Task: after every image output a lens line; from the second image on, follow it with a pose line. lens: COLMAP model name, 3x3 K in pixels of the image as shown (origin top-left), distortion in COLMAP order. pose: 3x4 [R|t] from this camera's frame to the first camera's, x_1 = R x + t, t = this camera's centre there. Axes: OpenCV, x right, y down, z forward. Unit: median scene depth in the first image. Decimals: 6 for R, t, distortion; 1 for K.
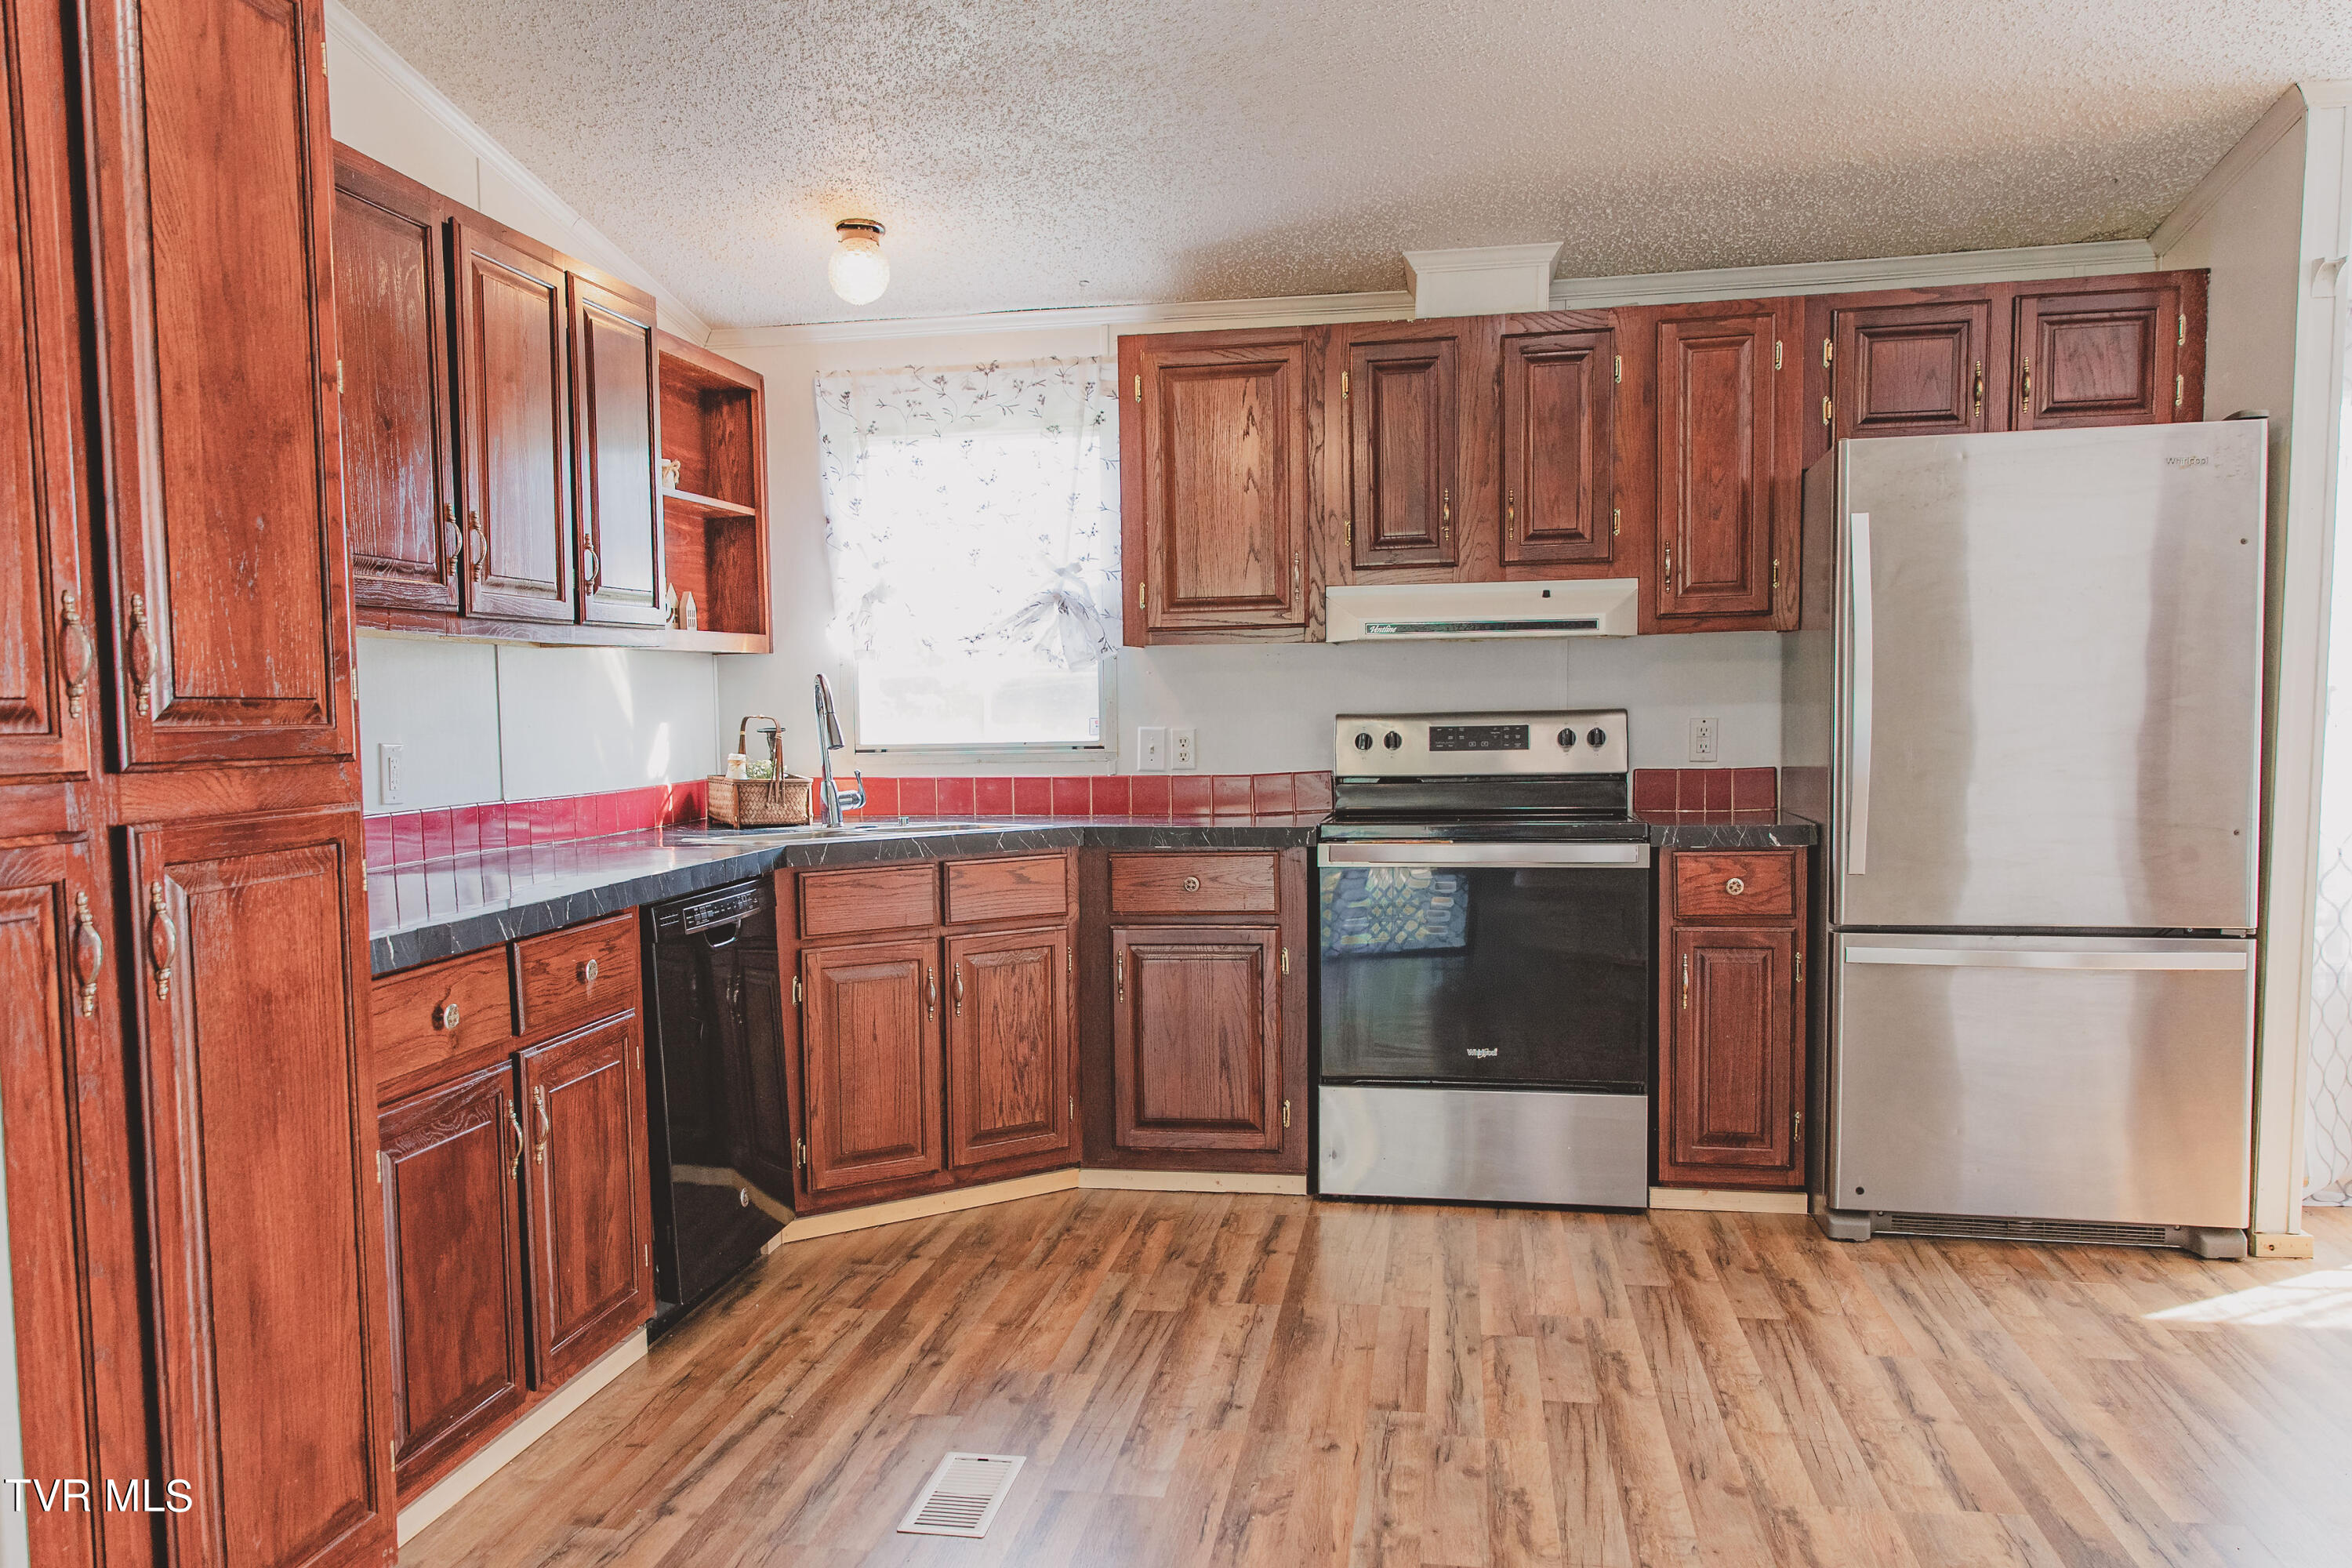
lens RADIAL K [[1798.0, 0, 1174.1], [0, 1798.0, 820.8], [0, 0, 1]] dist [0.001690, -0.000964]
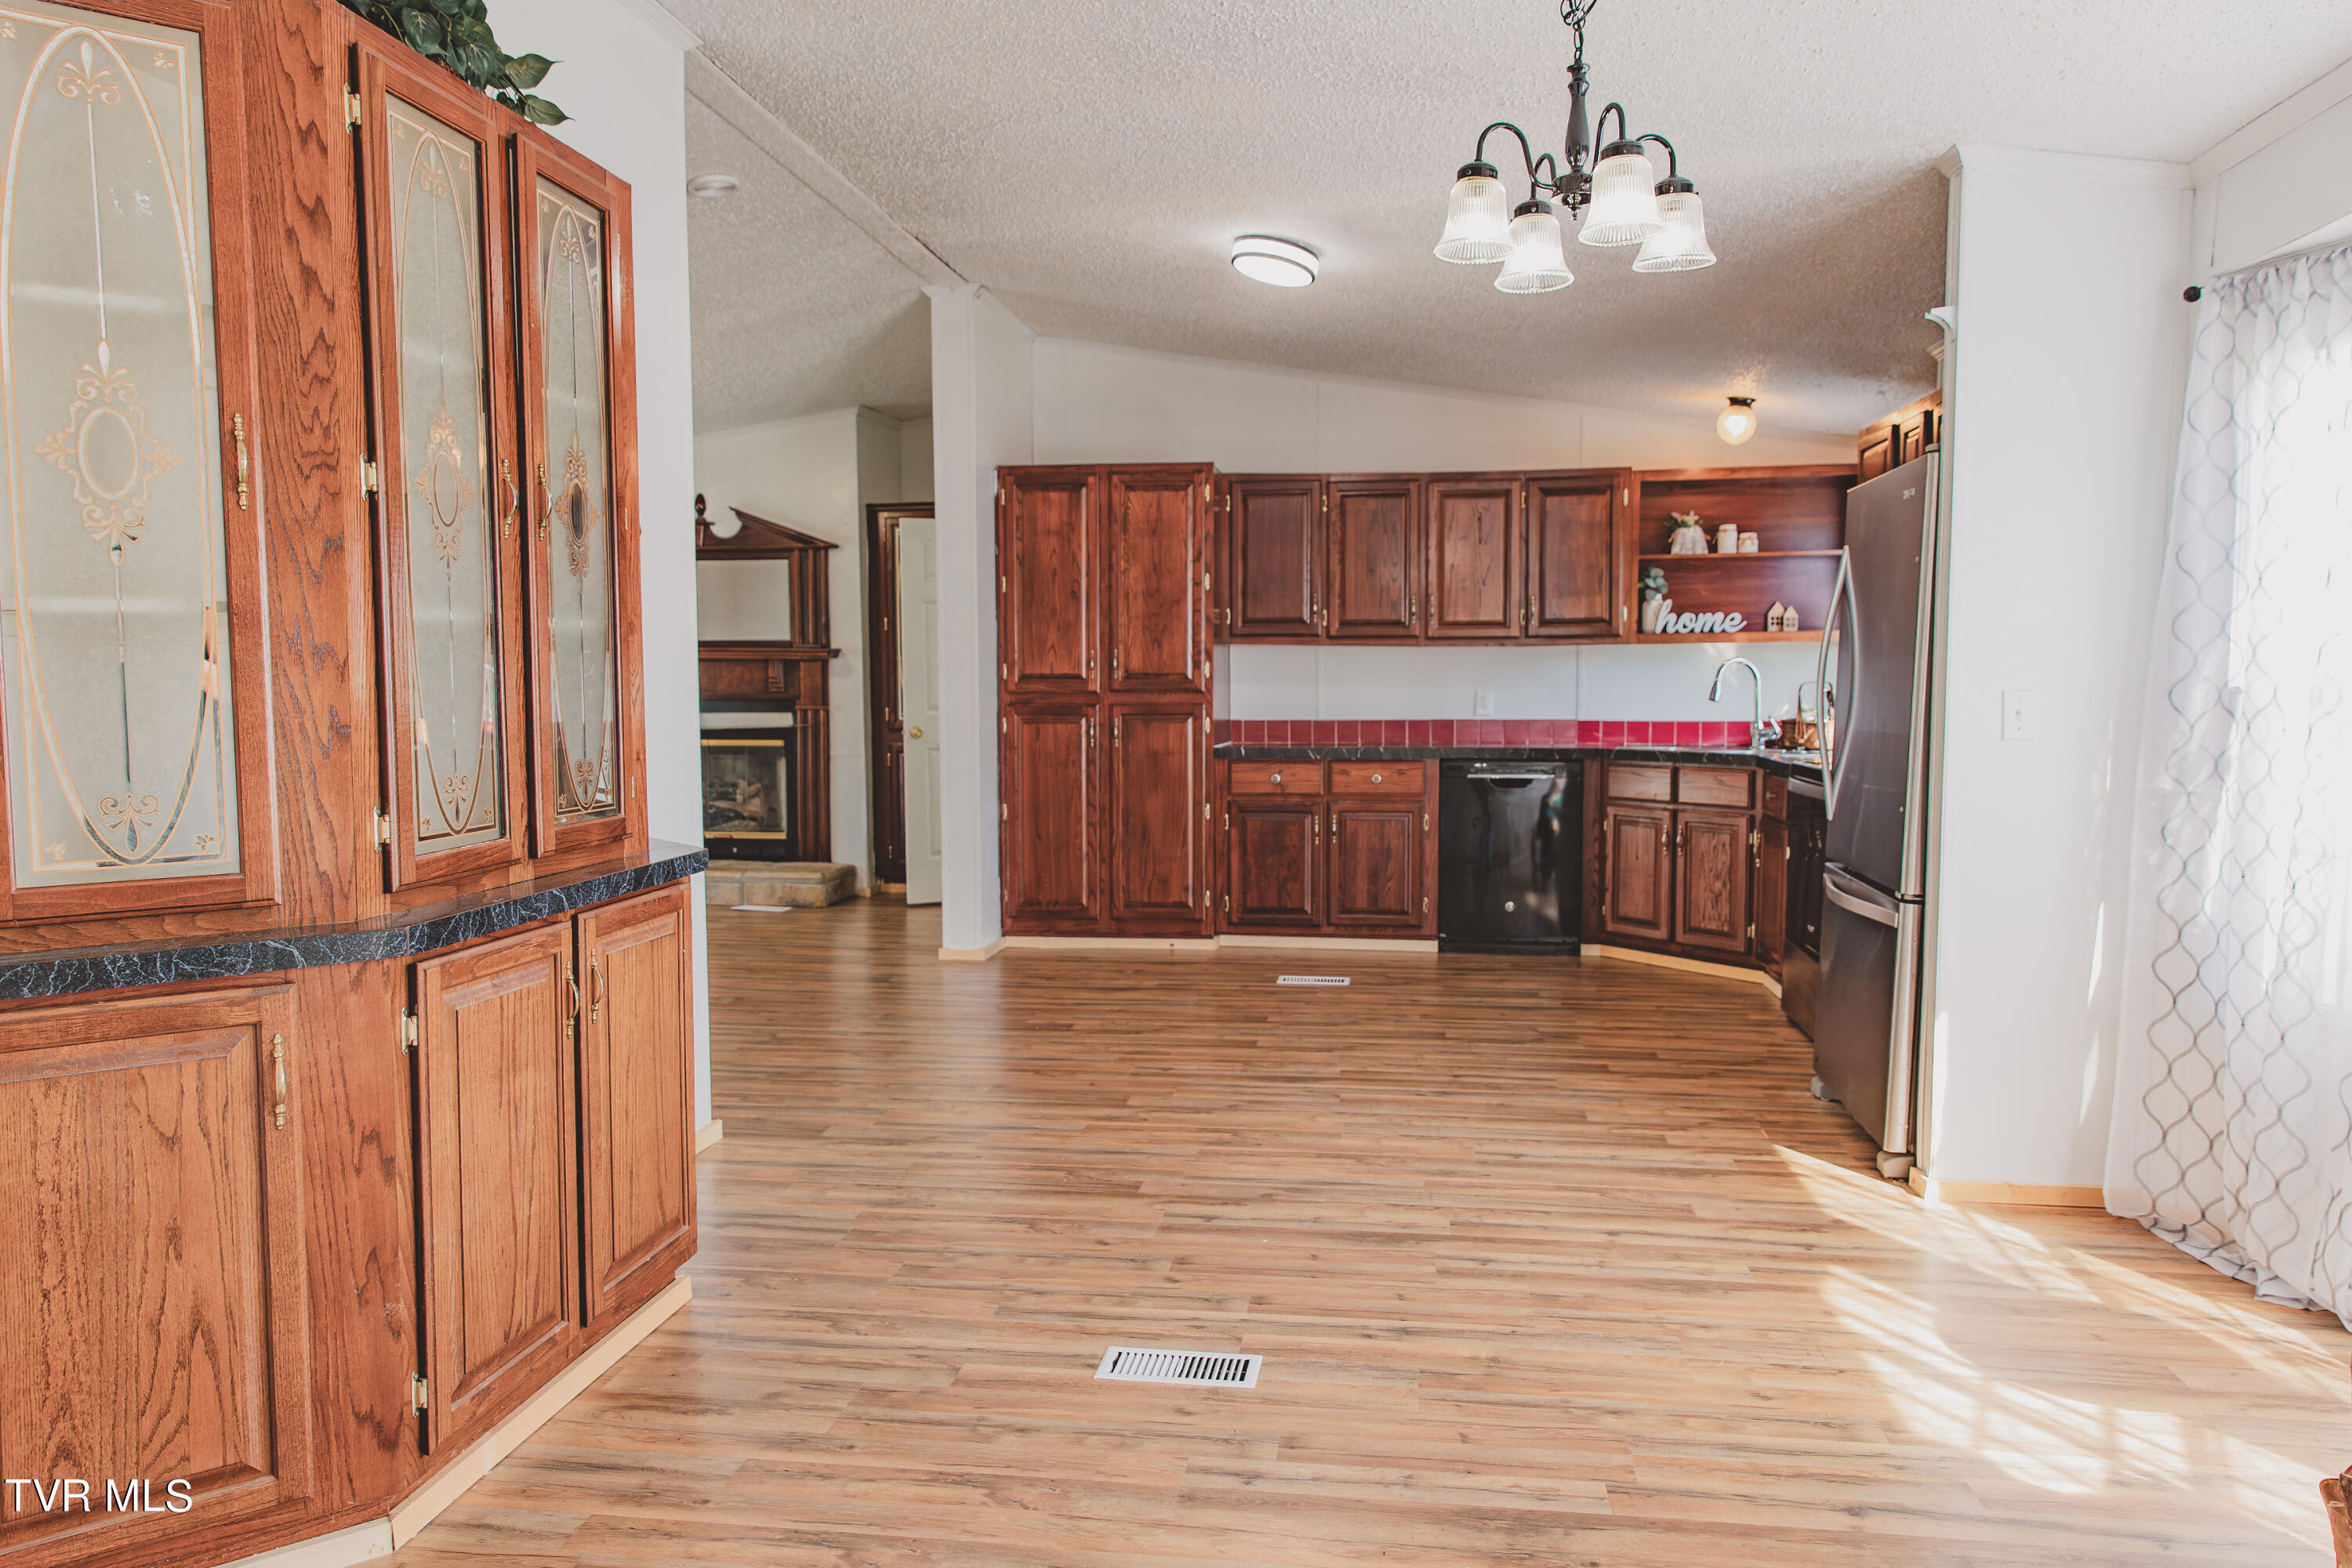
lens RADIAL K [[1612.7, 0, 1176.0], [0, 1612.7, 784.0], [0, 0, 1]] dist [0.004818, -0.001163]
pose [[0.055493, 0.086381, -0.994715, 1.591763], [-0.065302, 0.994432, 0.082714, -0.067011], [0.996321, 0.060367, 0.060825, 0.465239]]
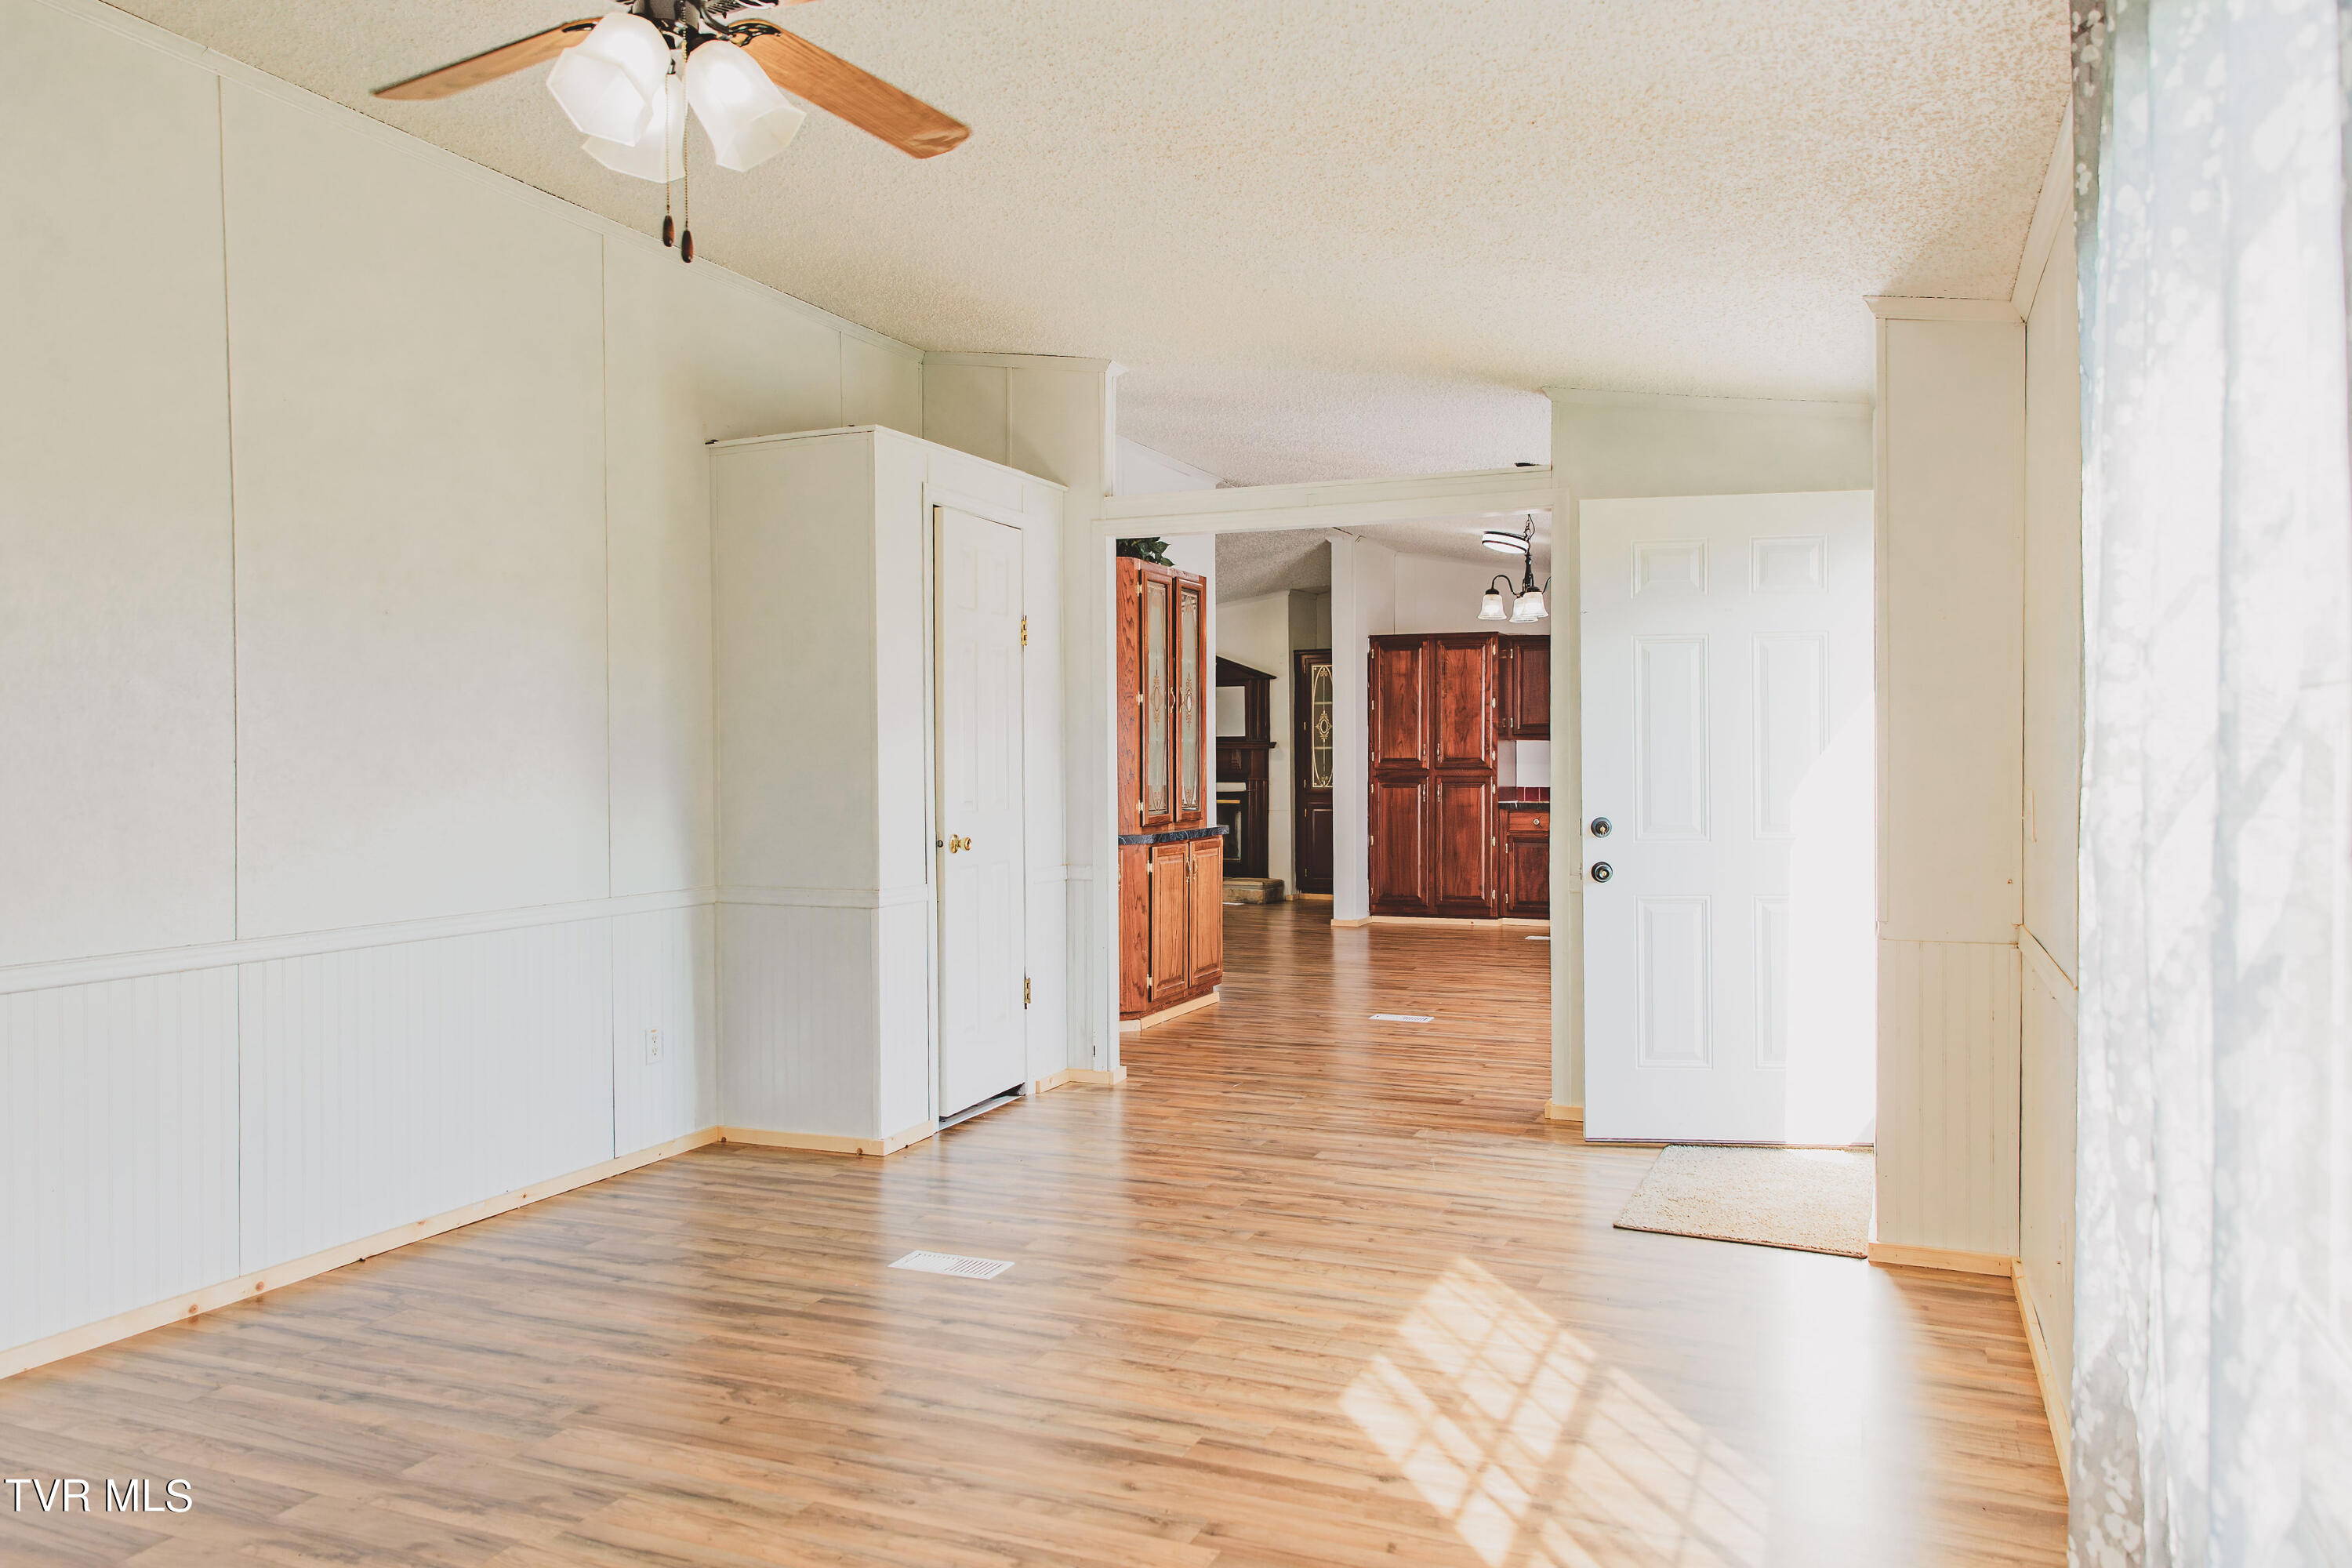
lens RADIAL K [[1612.7, 0, 1176.0], [0, 1612.7, 784.0], [0, 0, 1]] dist [0.004818, -0.001163]
pose [[-0.206473, 0.034397, -0.977848, 2.911265], [-0.059267, 0.997107, 0.047588, -0.104246], [0.976656, 0.067779, -0.203837, 0.649813]]
